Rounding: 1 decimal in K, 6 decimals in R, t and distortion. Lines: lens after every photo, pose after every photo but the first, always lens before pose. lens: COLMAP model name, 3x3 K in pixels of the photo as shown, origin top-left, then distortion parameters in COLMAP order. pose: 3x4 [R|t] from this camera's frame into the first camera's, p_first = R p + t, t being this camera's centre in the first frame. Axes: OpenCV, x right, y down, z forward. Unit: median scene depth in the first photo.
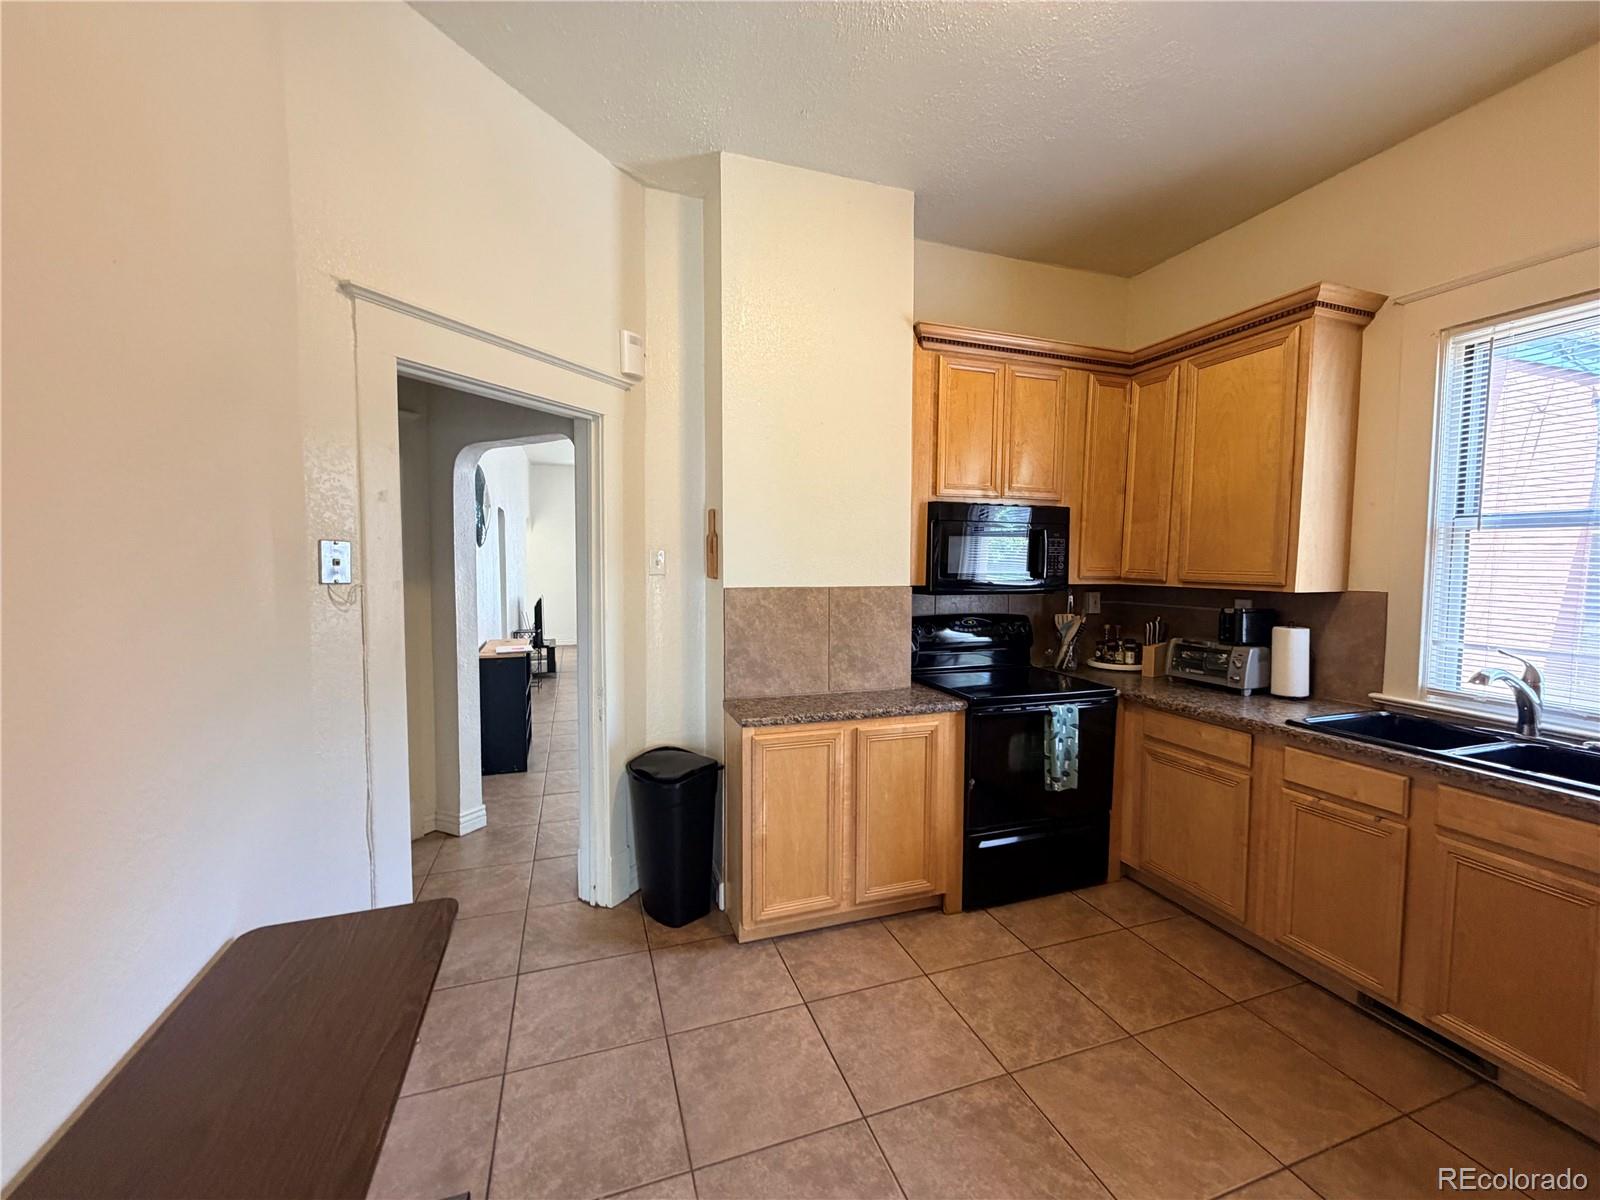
lens RADIAL K [[646.5, 0, 797.9], [0, 646.5, 590.3], [0, 0, 1]] dist [0.016477, 0.000004]
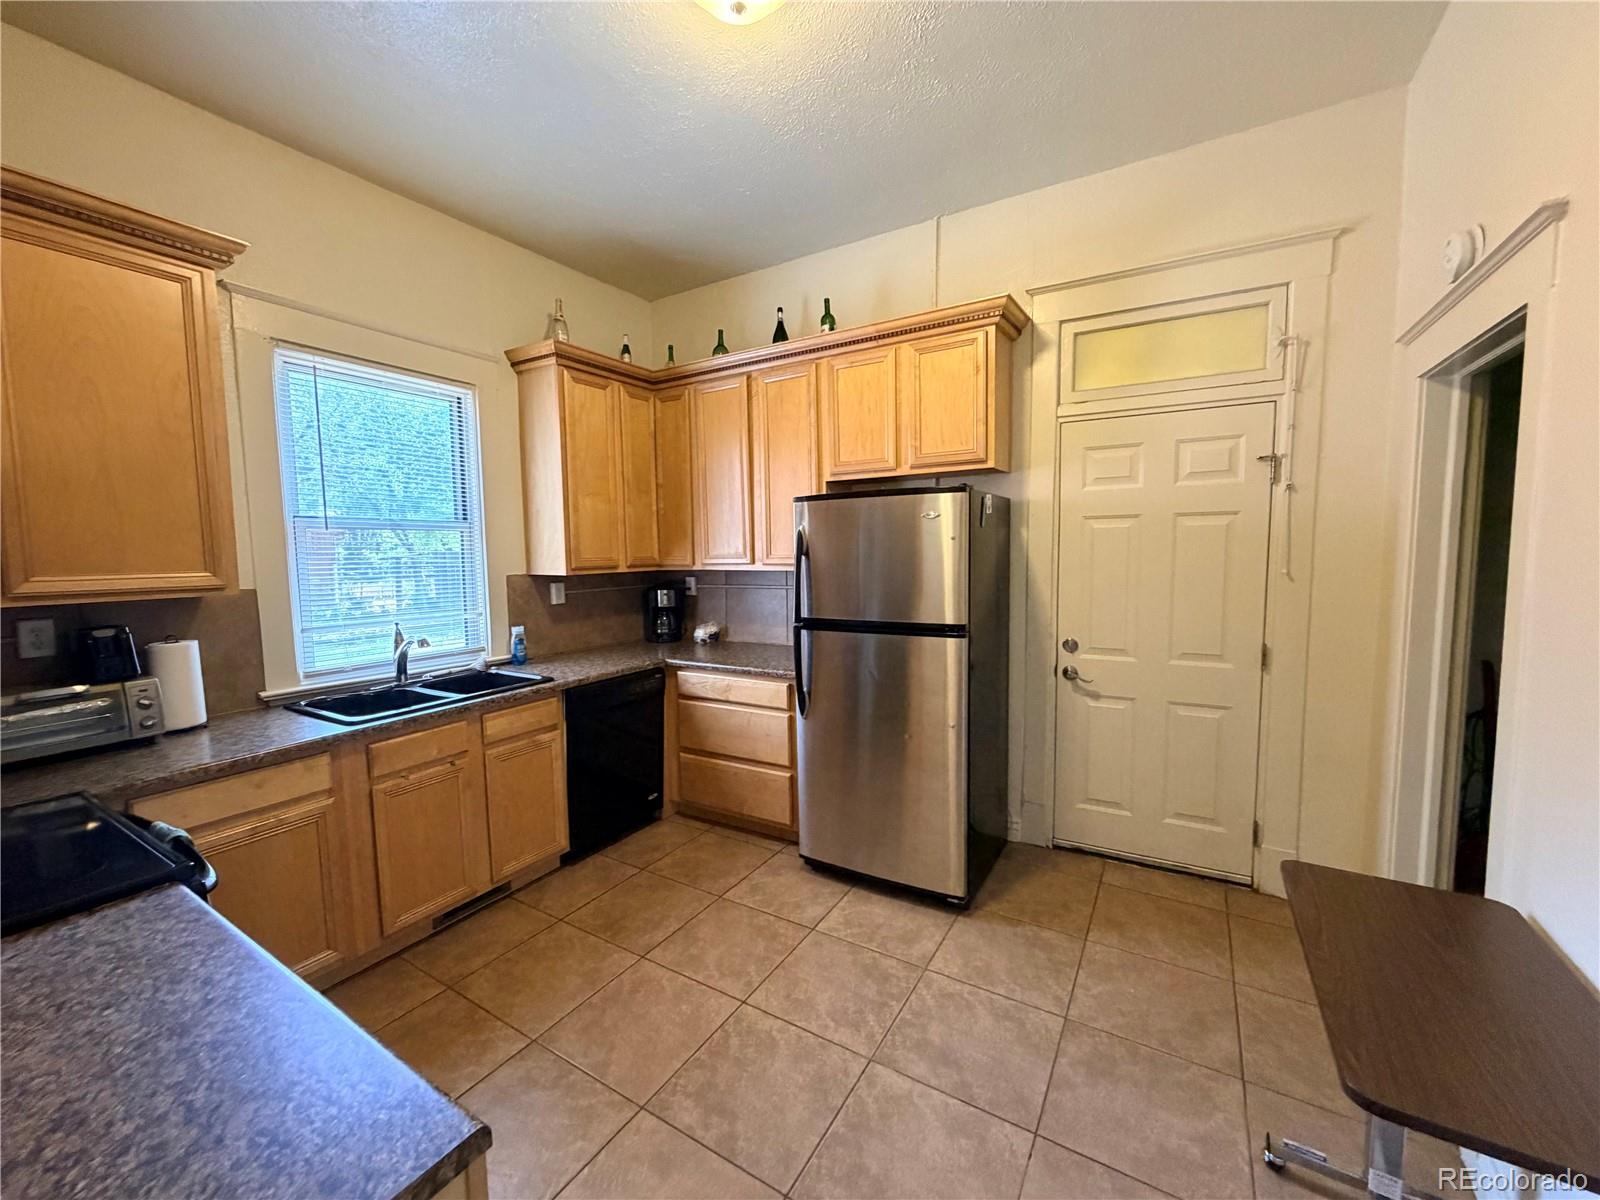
lens RADIAL K [[633.2, 0, 800.0], [0, 633.2, 600.0], [0, 0, 1]] dist [-0.000509, 0.000070]
pose [[-0.626467, -0.056328, 0.777410, -0.429782], [0.054952, 0.991712, 0.116138, -0.057057], [-0.777509, 0.115477, -0.618179, 1.183720]]
